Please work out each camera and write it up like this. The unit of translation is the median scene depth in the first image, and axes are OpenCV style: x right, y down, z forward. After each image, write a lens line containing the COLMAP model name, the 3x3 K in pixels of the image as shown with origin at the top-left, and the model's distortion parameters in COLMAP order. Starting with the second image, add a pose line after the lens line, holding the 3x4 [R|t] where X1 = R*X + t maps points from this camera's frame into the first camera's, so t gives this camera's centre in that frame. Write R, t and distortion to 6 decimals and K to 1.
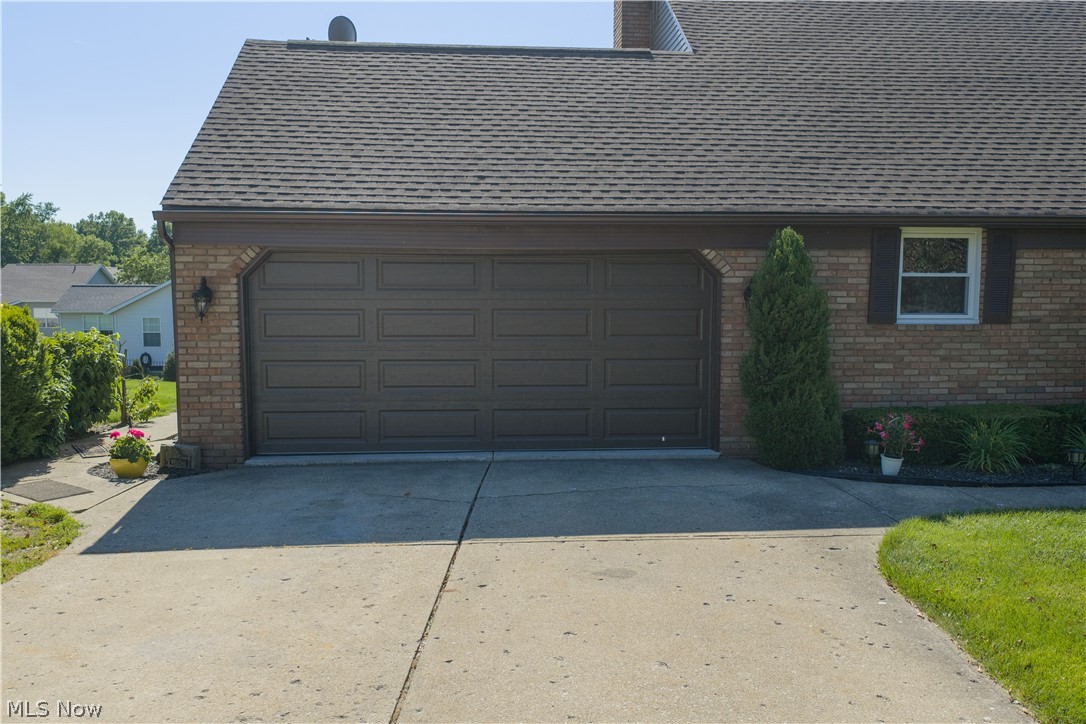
lens RADIAL K [[903.3, 0, 545.7], [0, 903.3, 364.3], [0, 0, 1]] dist [0.021864, -0.039228]
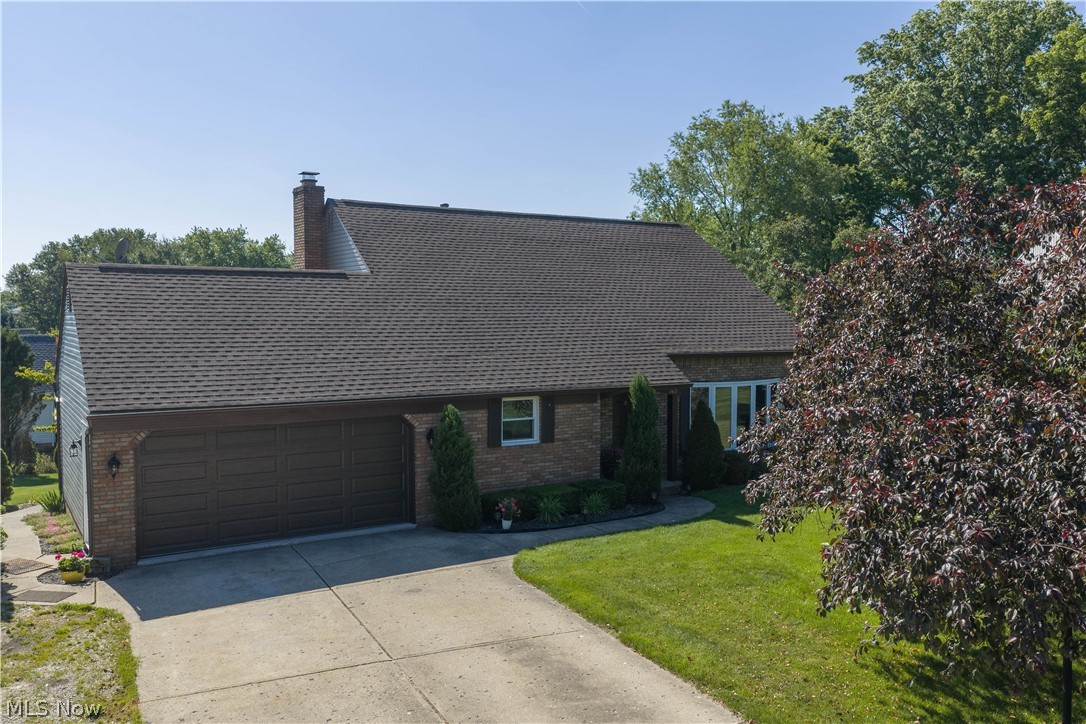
lens RADIAL K [[903.3, 0, 547.4], [0, 903.3, 363.8], [0, 0, 1]] dist [0.021864, -0.039228]
pose [[0.886632, -0.026848, 0.461695, -0.404951], [0.044741, 0.998610, -0.027849, -0.162683], [-0.460306, 0.045348, 0.886601, -0.748507]]
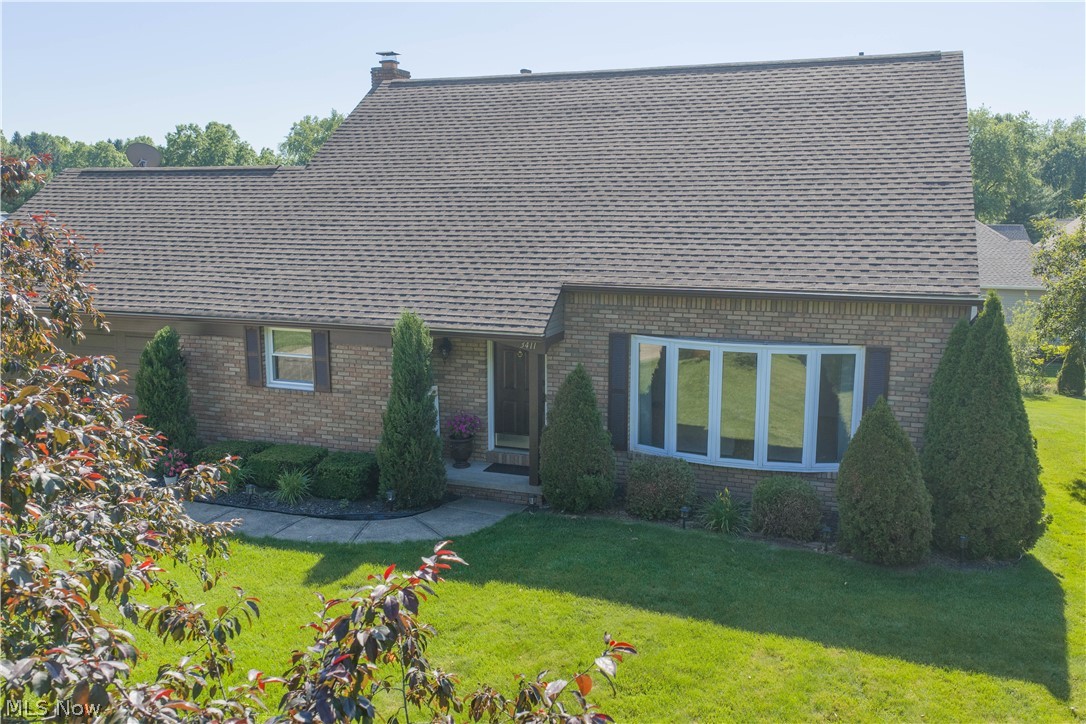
lens RADIAL K [[903.3, 0, 545.0], [0, 903.3, 362.8], [0, 0, 1]] dist [0.021864, -0.039228]
pose [[0.912722, 0.070450, -0.402463, 1.427317], [-0.038755, 0.995509, 0.086370, -0.234914], [0.406740, -0.063235, 0.911353, -0.185572]]
